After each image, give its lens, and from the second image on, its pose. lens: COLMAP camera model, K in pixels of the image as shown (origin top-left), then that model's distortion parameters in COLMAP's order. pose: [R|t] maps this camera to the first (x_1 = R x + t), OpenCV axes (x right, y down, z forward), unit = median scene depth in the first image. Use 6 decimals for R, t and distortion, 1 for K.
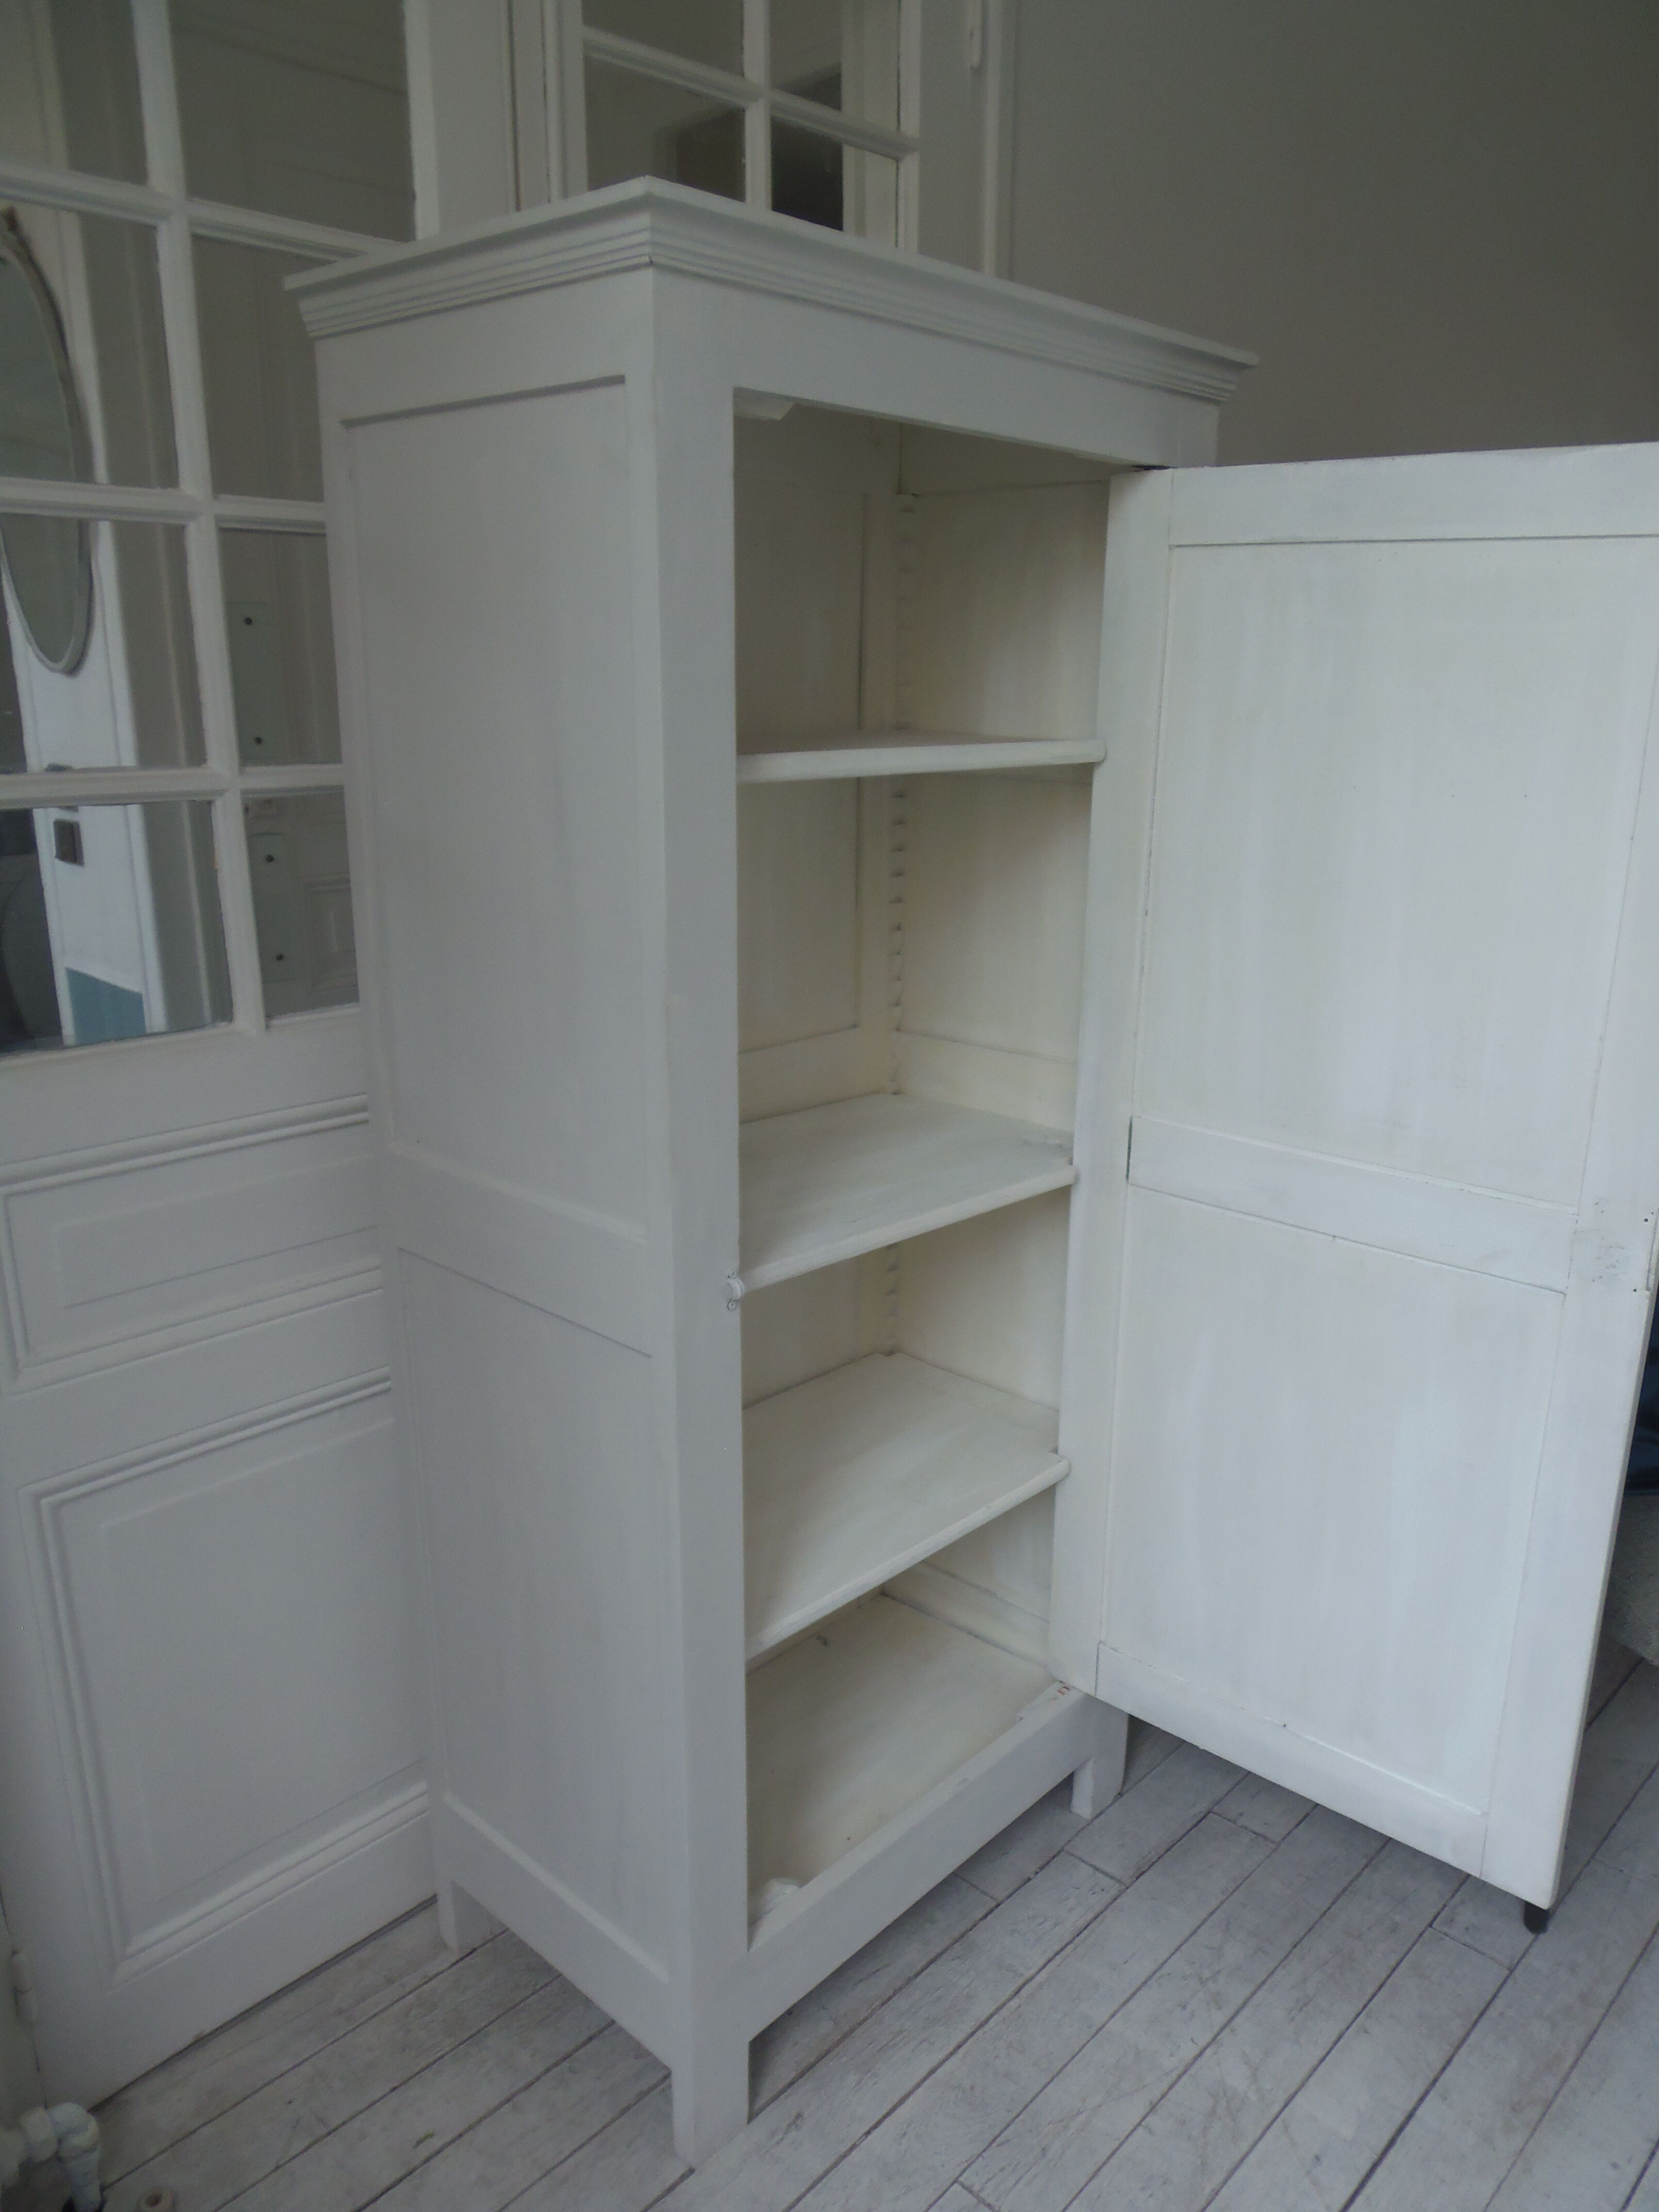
lens RADIAL K [[1527.7, 0, 829.5], [0, 1527.7, 1106.0], [0, 0, 1]] dist [-0.011161, 0.004506]
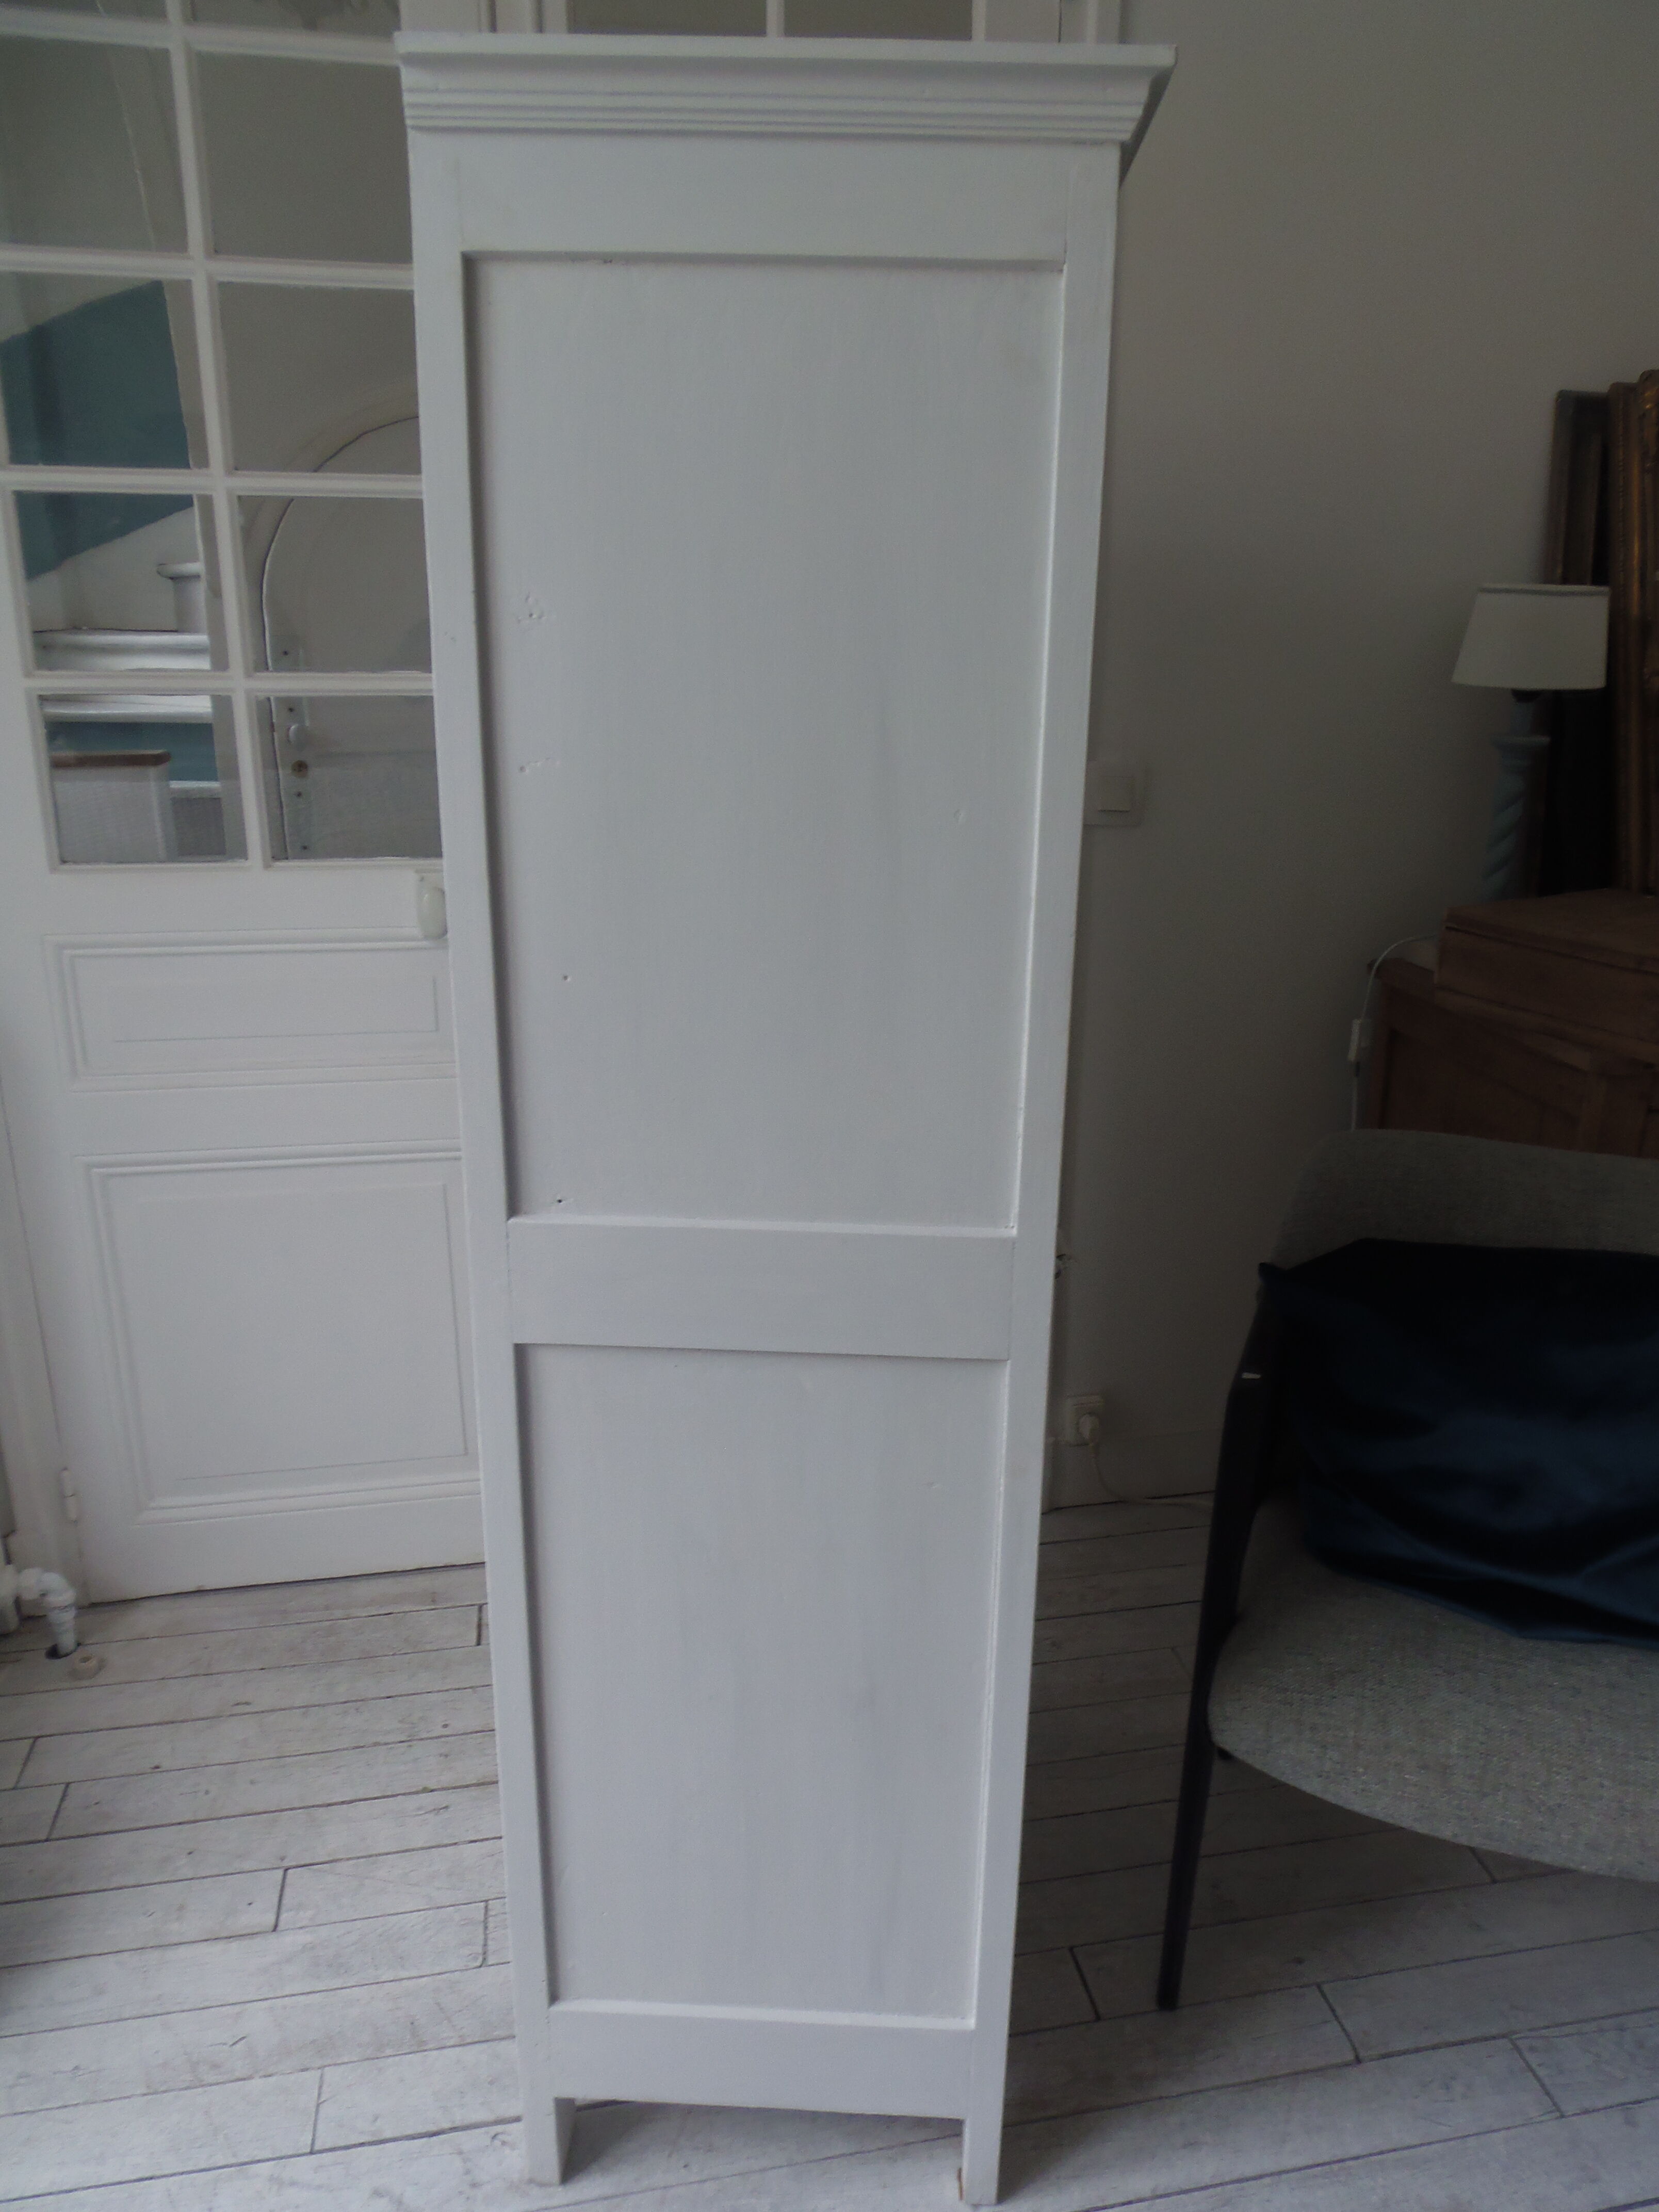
lens RADIAL K [[1531.8, 0, 834.3], [0, 1531.8, 1075.7], [0, 0, 1]] dist [-0.005801, 0.000528]
pose [[0.829874, 0.168548, -0.531884, 0.779024], [-0.151858, 0.985525, 0.075363, -0.044585], [0.536887, 0.018229, 0.843457, 0.134043]]
